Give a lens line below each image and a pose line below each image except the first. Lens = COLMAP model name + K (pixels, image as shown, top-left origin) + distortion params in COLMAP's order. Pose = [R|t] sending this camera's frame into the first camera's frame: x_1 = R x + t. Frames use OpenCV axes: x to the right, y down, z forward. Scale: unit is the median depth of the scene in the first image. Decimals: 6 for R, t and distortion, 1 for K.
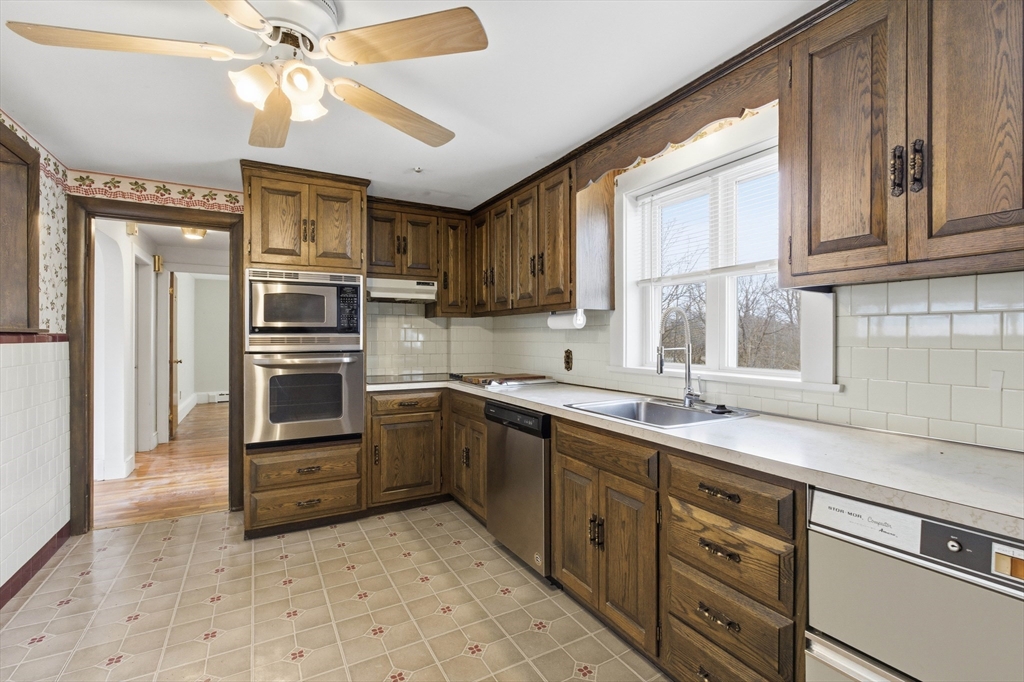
lens RADIAL K [[456.3, 0, 512.0], [0, 456.3, 341.0], [0, 0, 1]] dist [-0.001024, 0.000712]
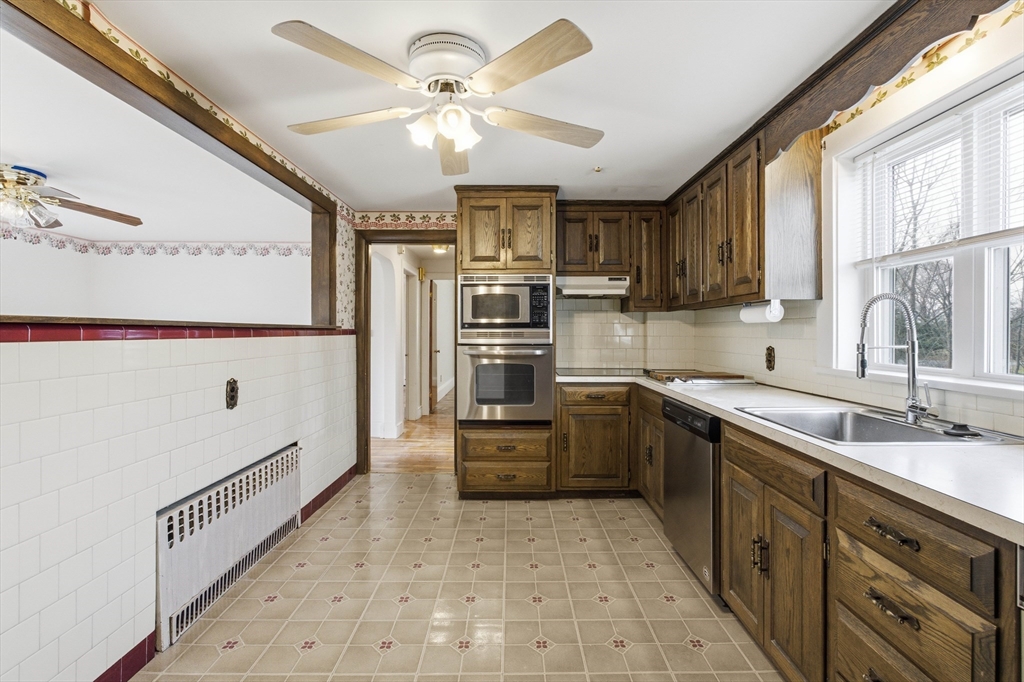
lens RADIAL K [[456.7, 0, 518.9], [0, 456.7, 336.3], [0, 0, 1]] dist [-0.003621, 0.004877]
pose [[0.879315, 0.005307, -0.476211, 0.138751], [-0.004866, 0.999986, 0.002160, 0.000345], [0.476216, 0.000418, 0.879328, 0.010061]]
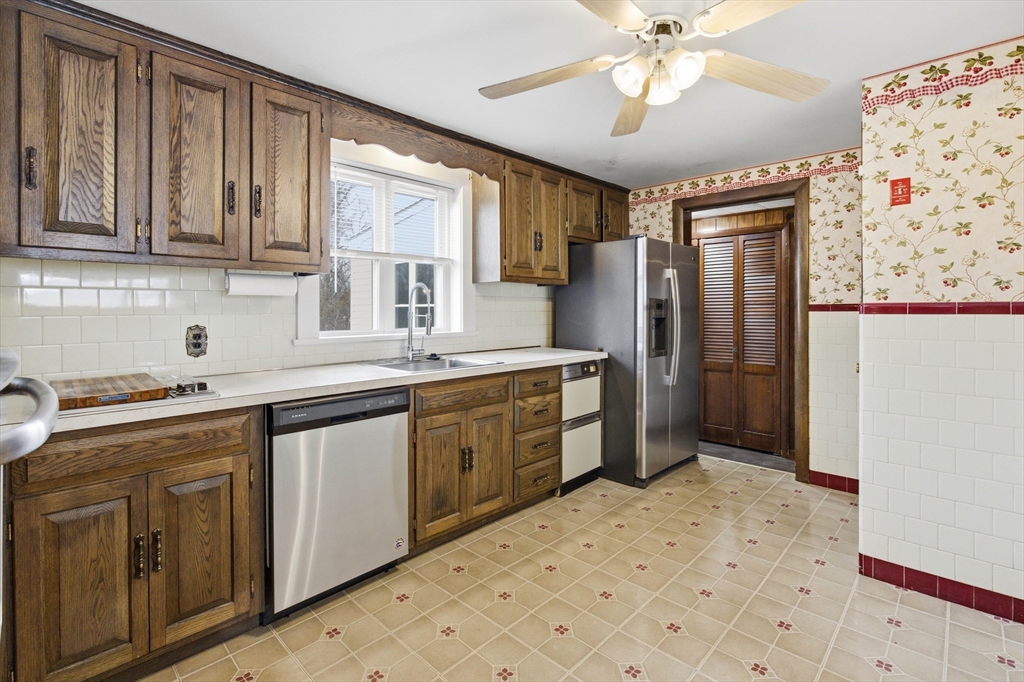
lens RADIAL K [[482.5, 0, 511.5], [0, 482.5, 324.8], [0, 0, 1]] dist [-0.004459, -0.000184]
pose [[-0.289780, -0.025636, 0.956750, -0.809842], [0.013588, 0.999430, 0.030896, 0.002905], [-0.956997, 0.021953, -0.289267, 0.911038]]
